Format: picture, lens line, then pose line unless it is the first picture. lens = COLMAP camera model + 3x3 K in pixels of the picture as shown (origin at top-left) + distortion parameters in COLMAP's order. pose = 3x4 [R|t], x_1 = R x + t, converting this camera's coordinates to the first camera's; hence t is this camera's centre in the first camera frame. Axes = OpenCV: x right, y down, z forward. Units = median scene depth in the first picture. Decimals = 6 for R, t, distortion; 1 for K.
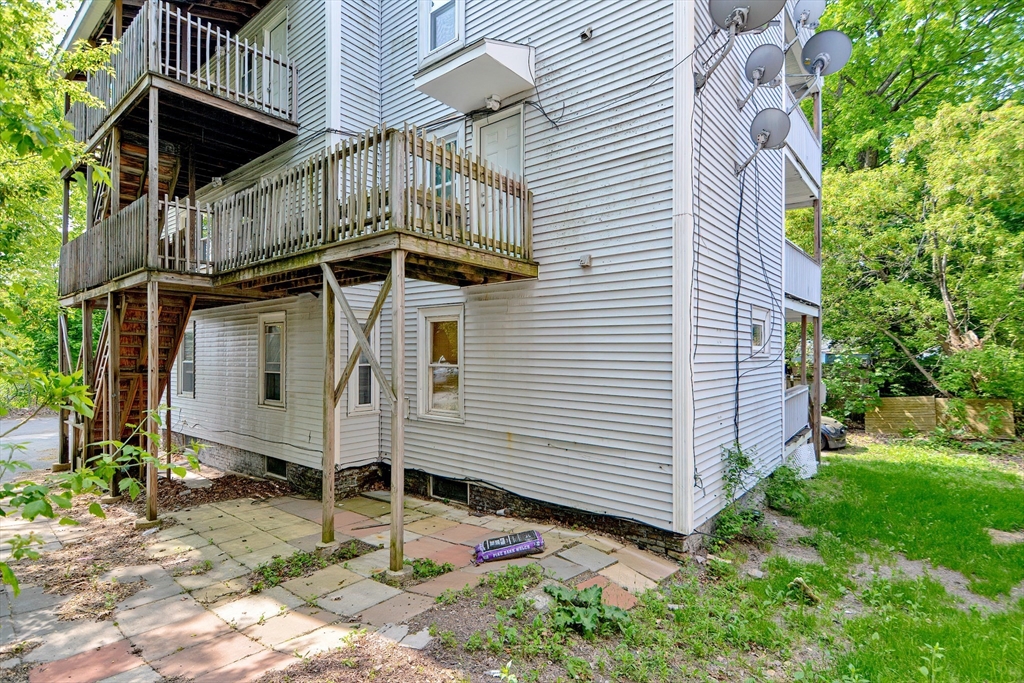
lens RADIAL K [[513.0, 0, 512.6], [0, 513.0, 355.8], [0, 0, 1]] dist [0.000435, -0.000191]
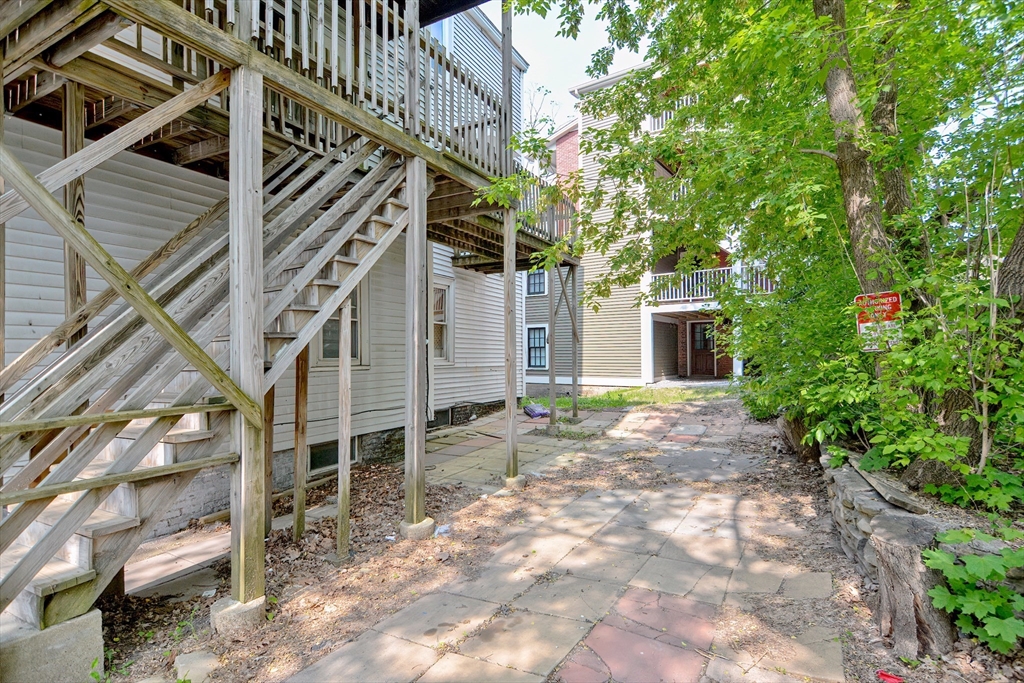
lens RADIAL K [[513.0, 0, 512.6], [0, 513.0, 355.8], [0, 0, 1]] dist [0.000435, -0.000191]
pose [[-0.195518, -0.011165, 0.980637, -1.636846], [0.002598, 0.999926, 0.011903, 0.096976], [-0.980697, 0.004875, -0.195474, 1.210388]]
